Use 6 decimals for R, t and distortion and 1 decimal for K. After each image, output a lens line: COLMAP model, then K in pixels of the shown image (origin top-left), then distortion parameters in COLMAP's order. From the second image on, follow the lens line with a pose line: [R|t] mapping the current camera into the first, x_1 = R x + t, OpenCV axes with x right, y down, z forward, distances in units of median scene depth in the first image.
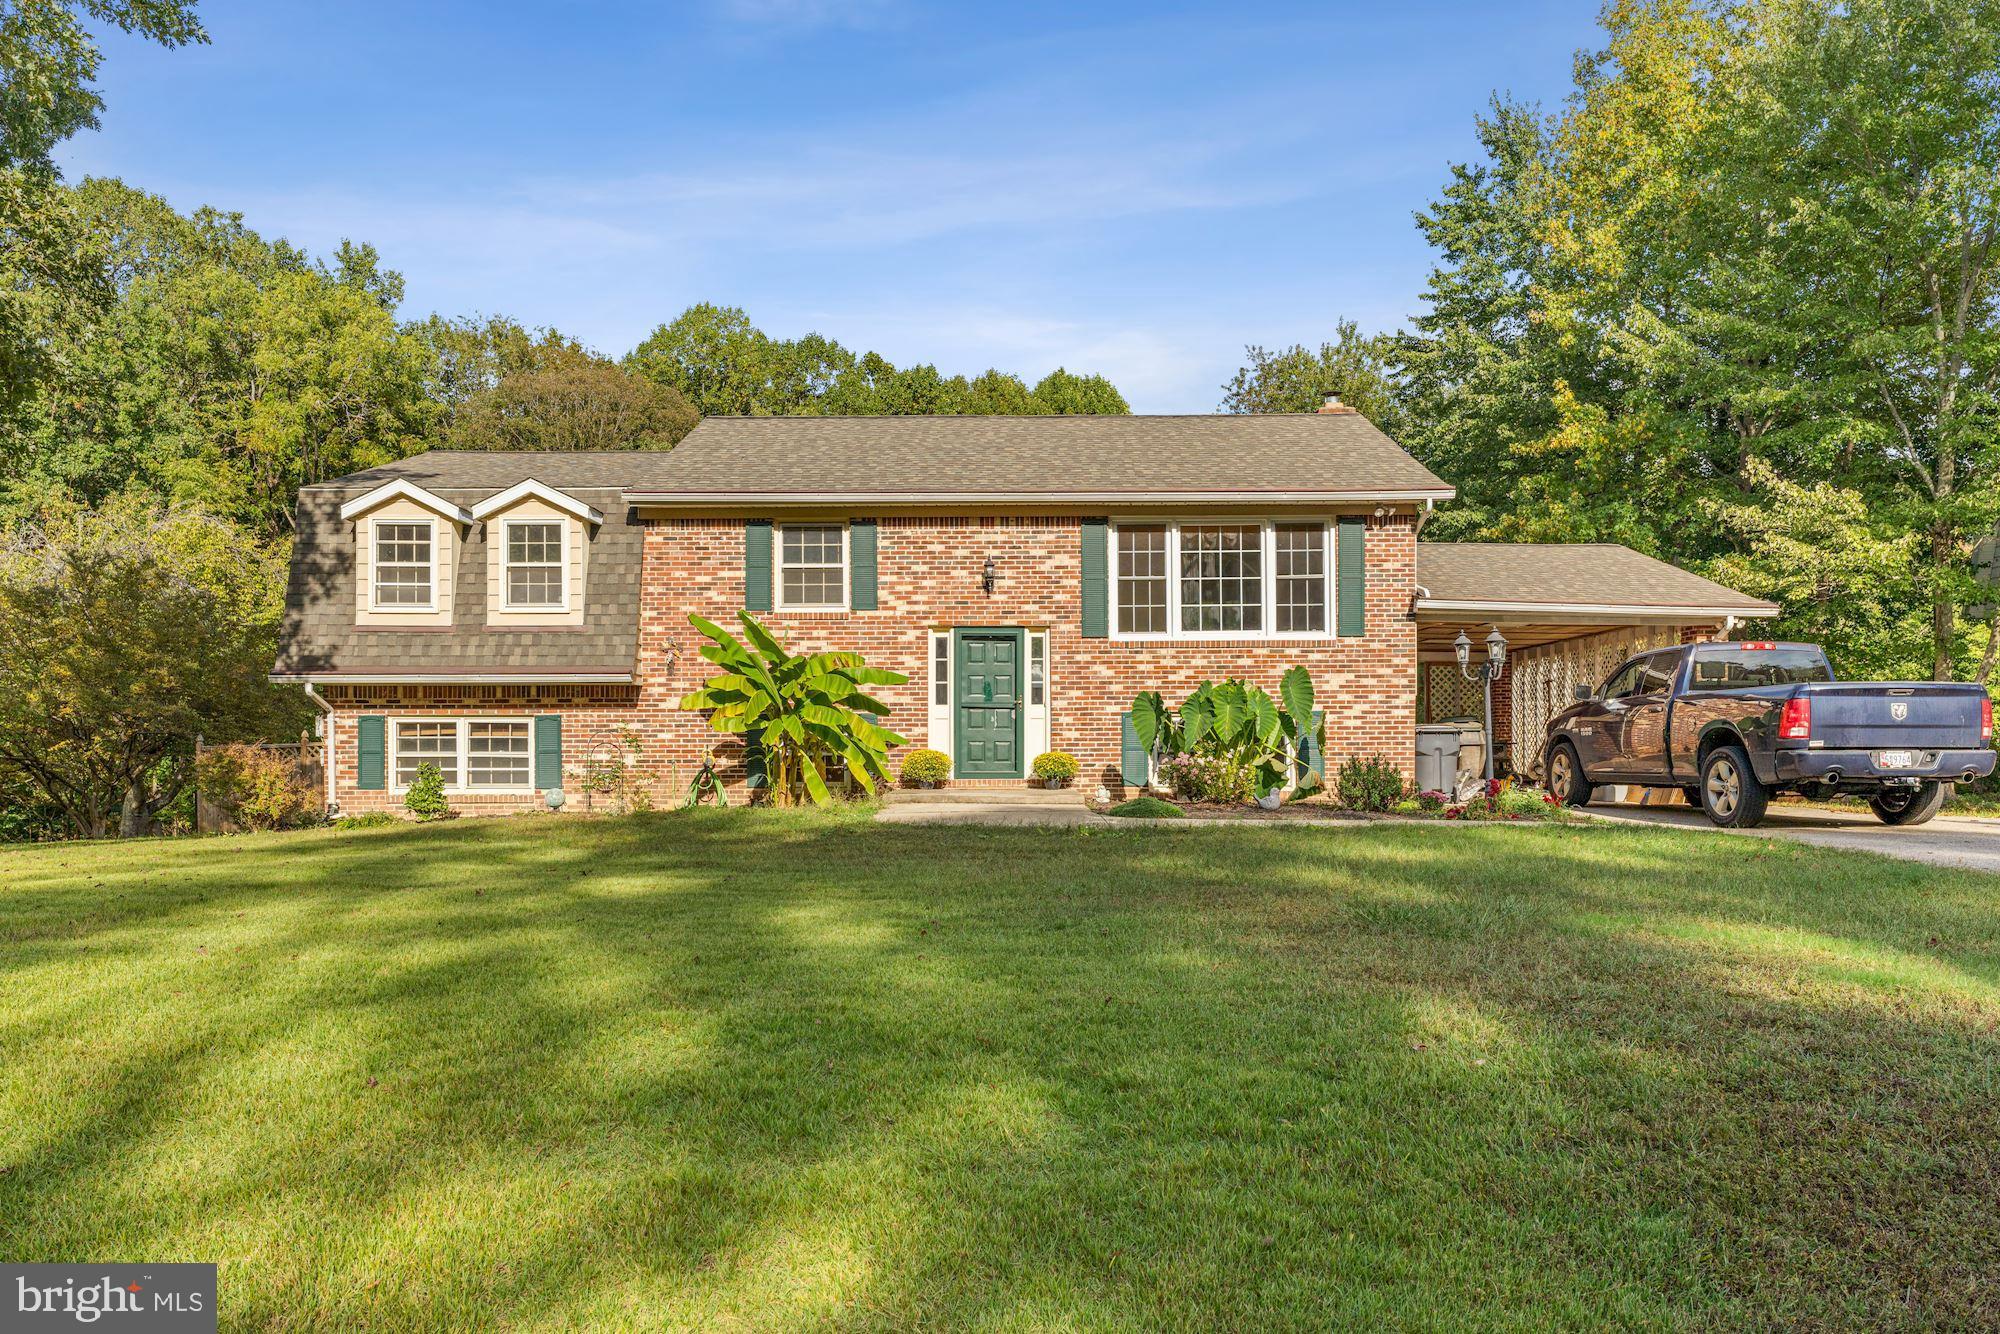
lens RADIAL K [[1364.0, 0, 999.0], [0, 1364.0, 748.7], [0, 0, 1]] dist [-0.005686, -0.003467]
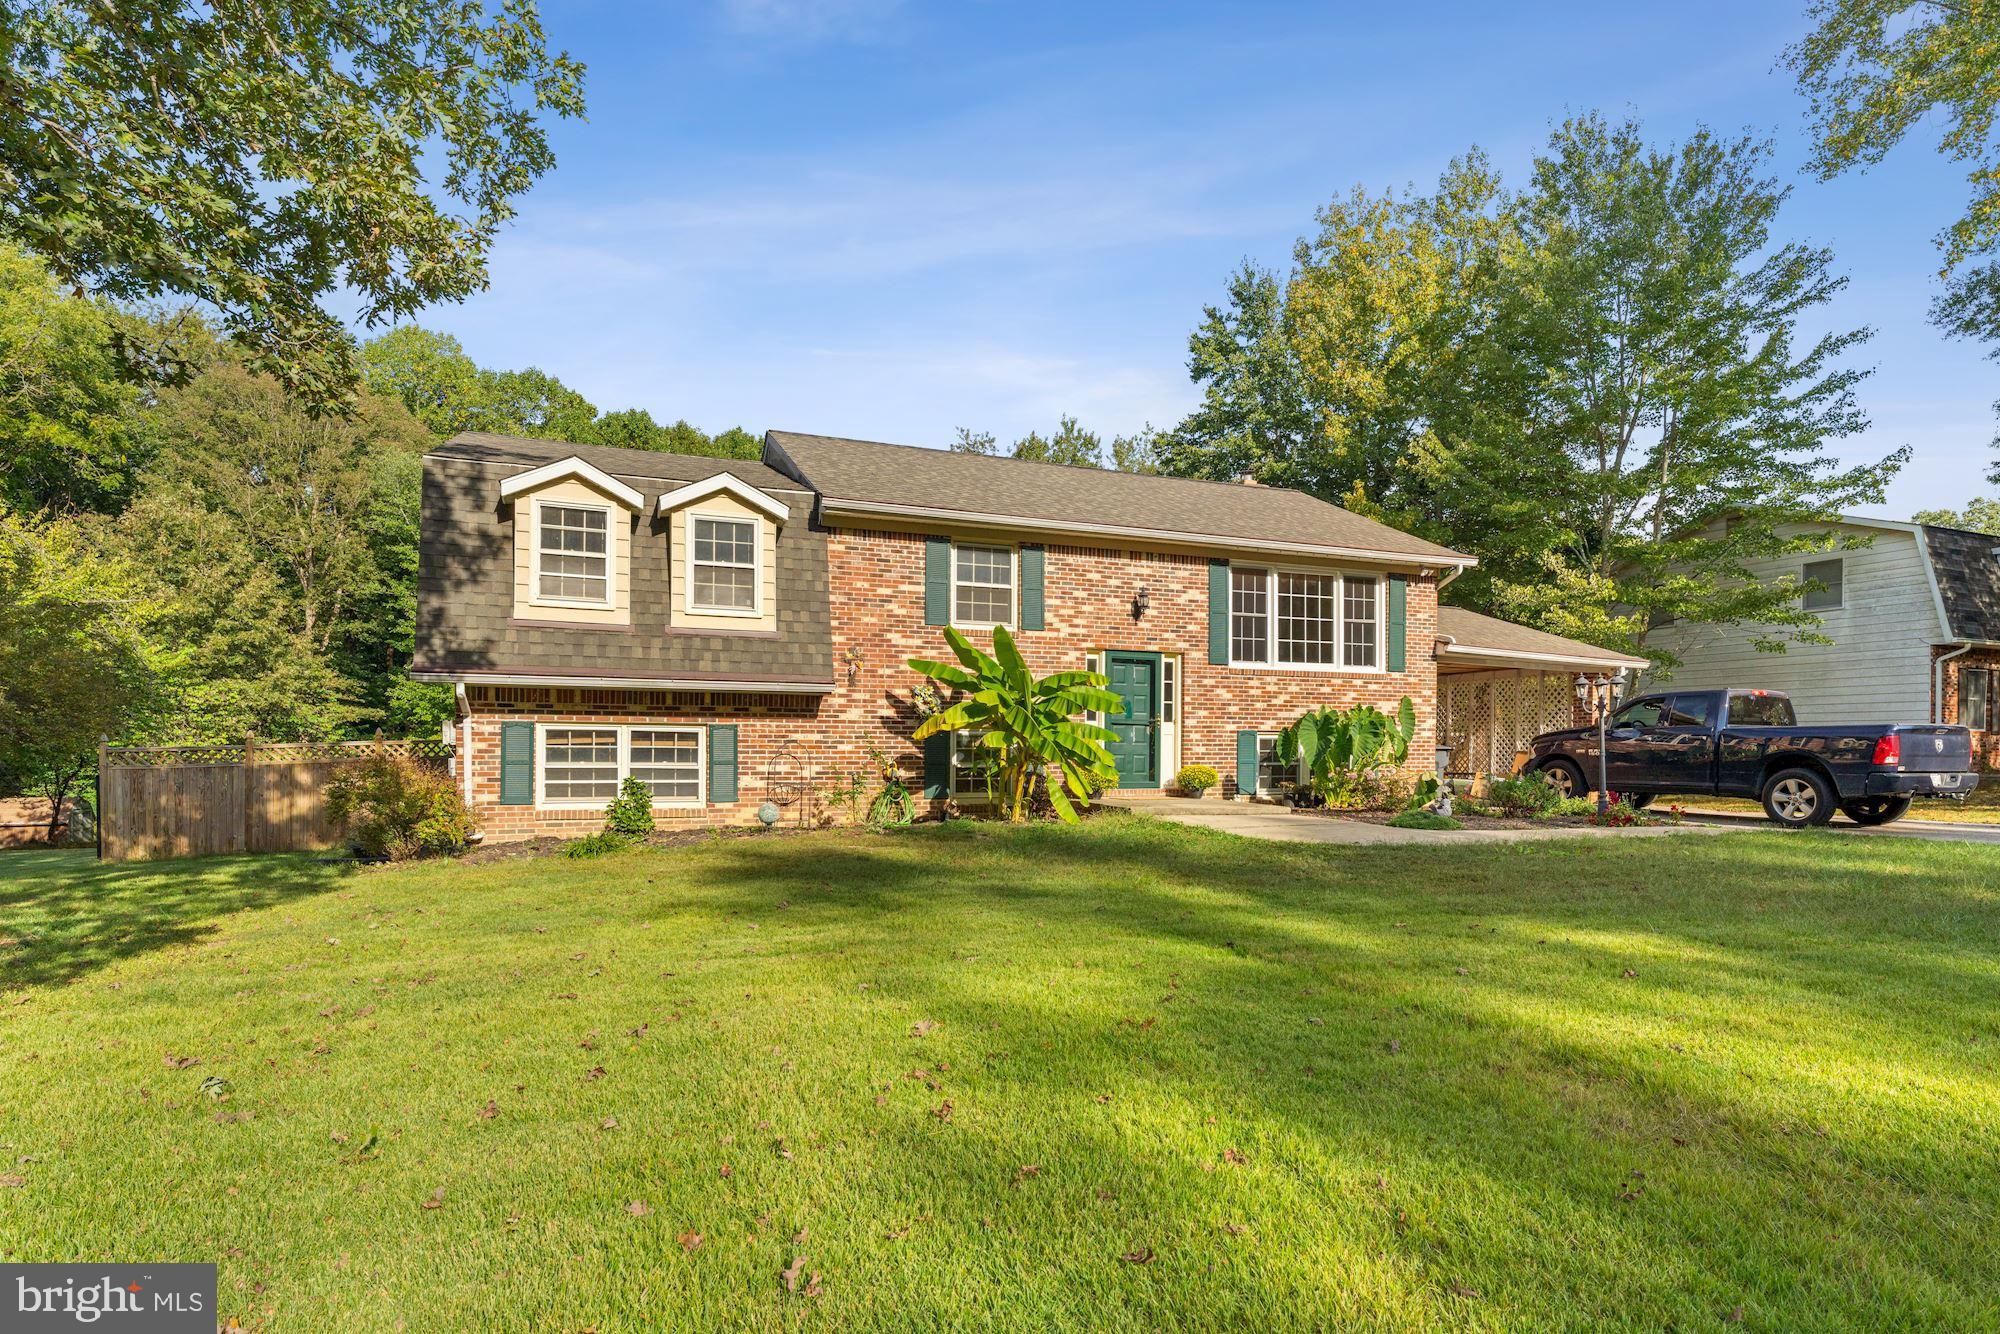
lens RADIAL K [[1054.0, 0, 1000.9], [0, 1054.0, 747.6], [0, 0, 1]] dist [0.004306, -0.011094]
pose [[0.926220, 0.008565, 0.376885, -0.429009], [-0.010657, 0.999937, 0.003466, -0.013042], [-0.376832, -0.007226, 0.926253, 0.249534]]
